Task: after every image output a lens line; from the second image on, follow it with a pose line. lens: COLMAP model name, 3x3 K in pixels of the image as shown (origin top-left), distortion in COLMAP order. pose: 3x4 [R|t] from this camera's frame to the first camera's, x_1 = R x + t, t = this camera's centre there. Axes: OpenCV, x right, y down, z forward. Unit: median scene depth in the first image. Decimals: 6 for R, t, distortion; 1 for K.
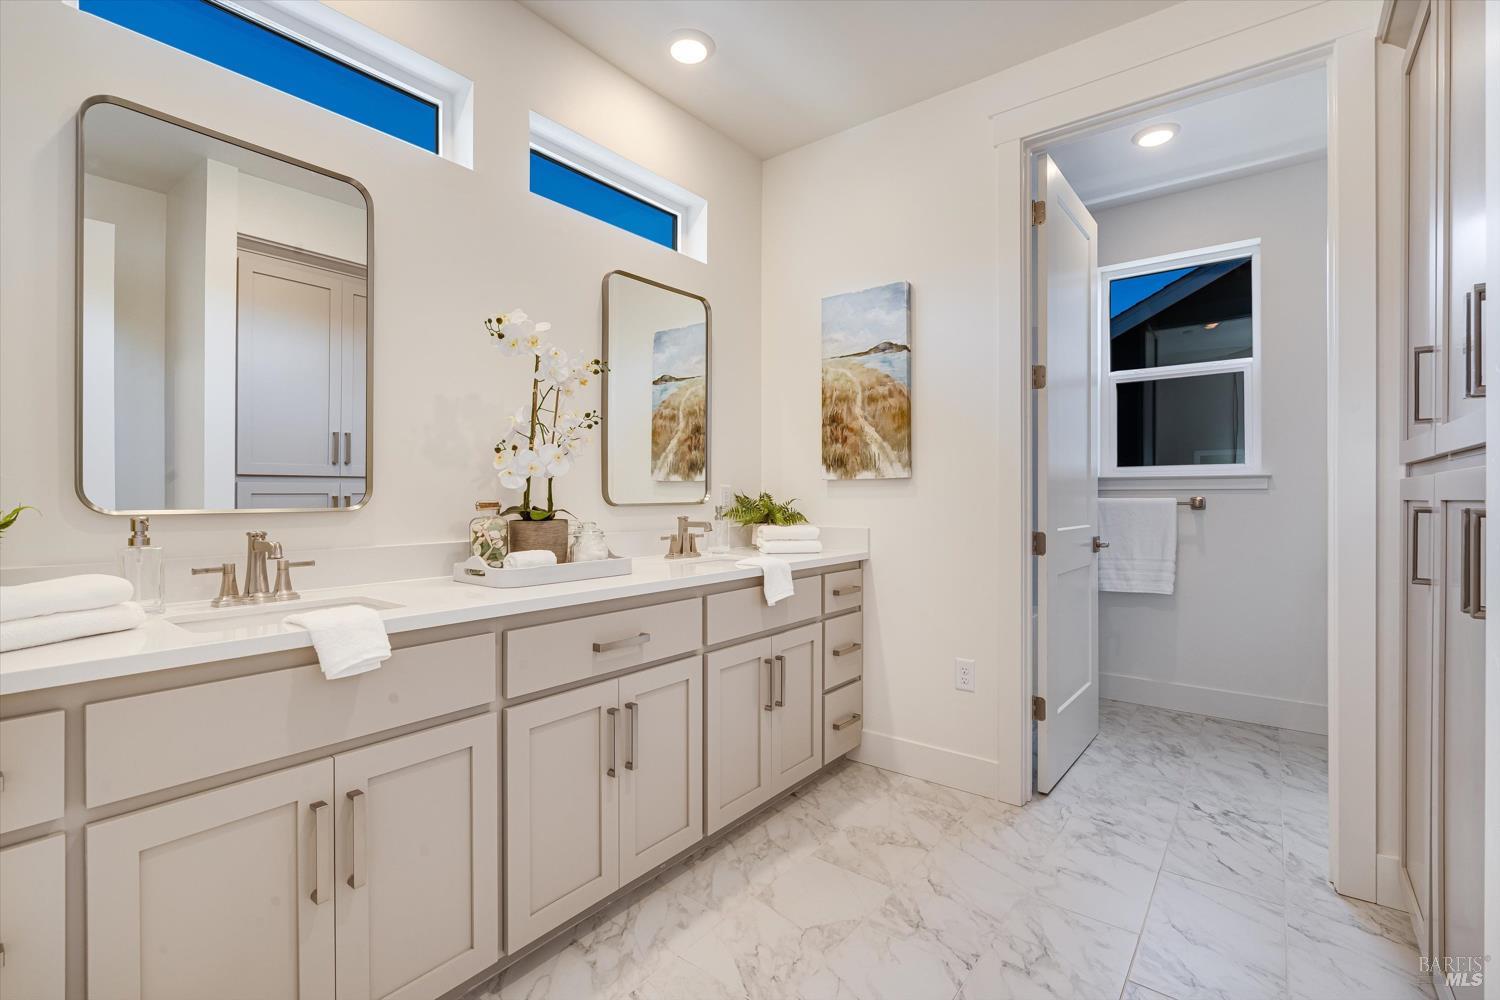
lens RADIAL K [[682.5, 0, 745.4], [0, 682.5, 506.2], [0, 0, 1]] dist [-0.003719, 0.001249]
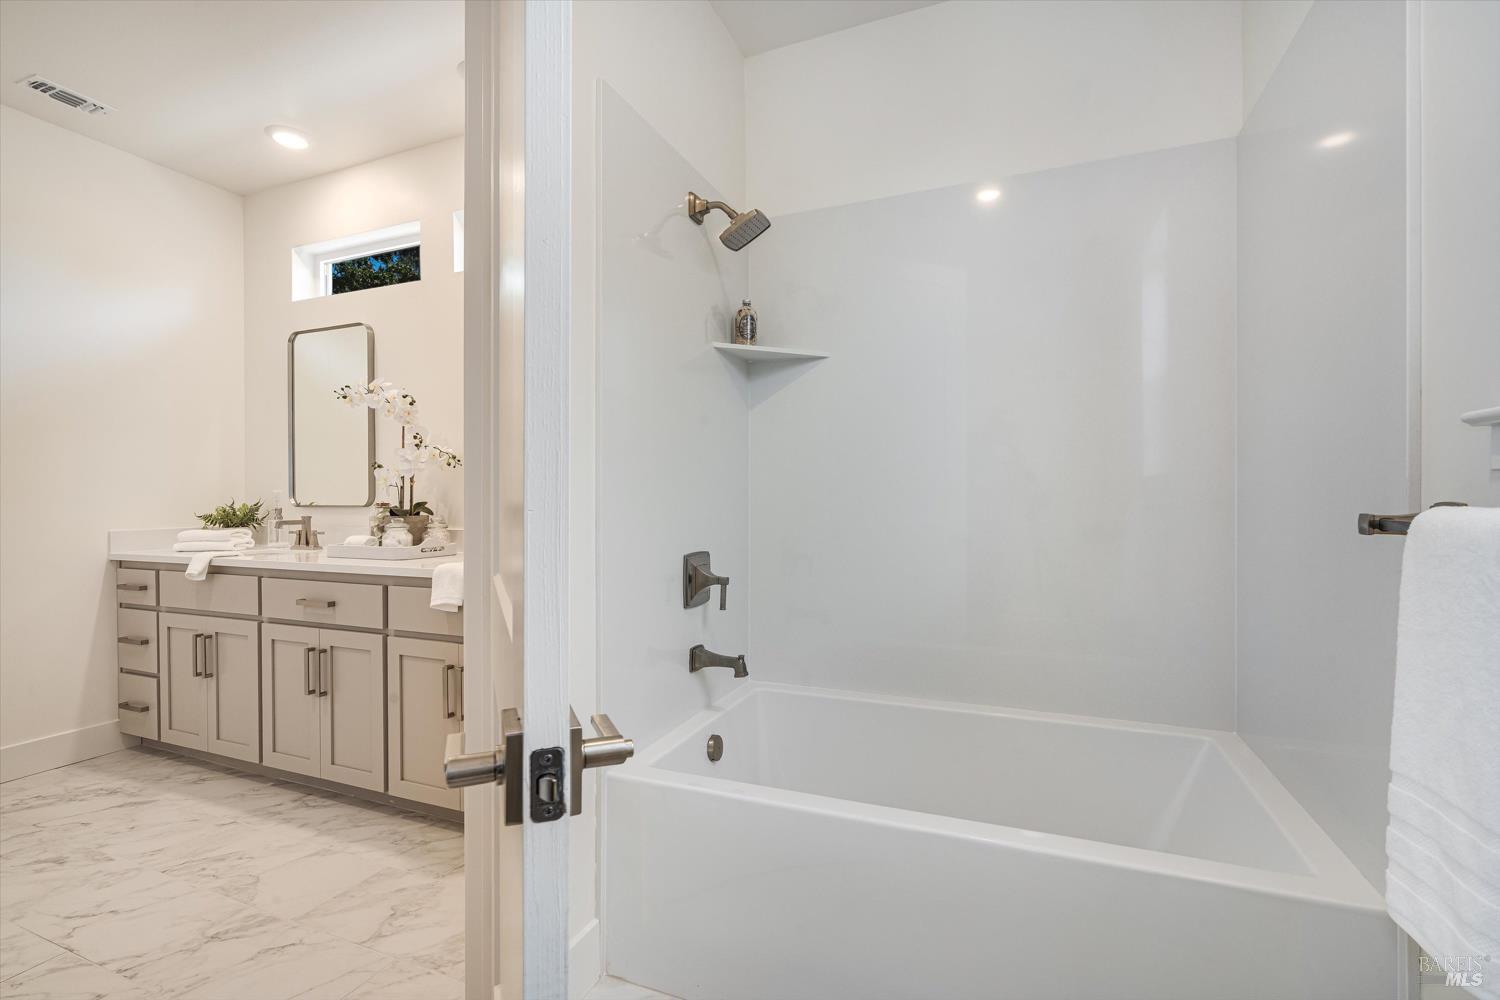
lens RADIAL K [[682.5, 0, 746.1], [0, 682.5, 493.9], [0, 0, 1]] dist [-0.003719, 0.001249]
pose [[0.259714, 0.007429, -0.965657, 1.355771], [-0.008656, 0.999948, 0.005365, -0.040312], [0.965647, 0.006965, 0.259765, 1.433140]]
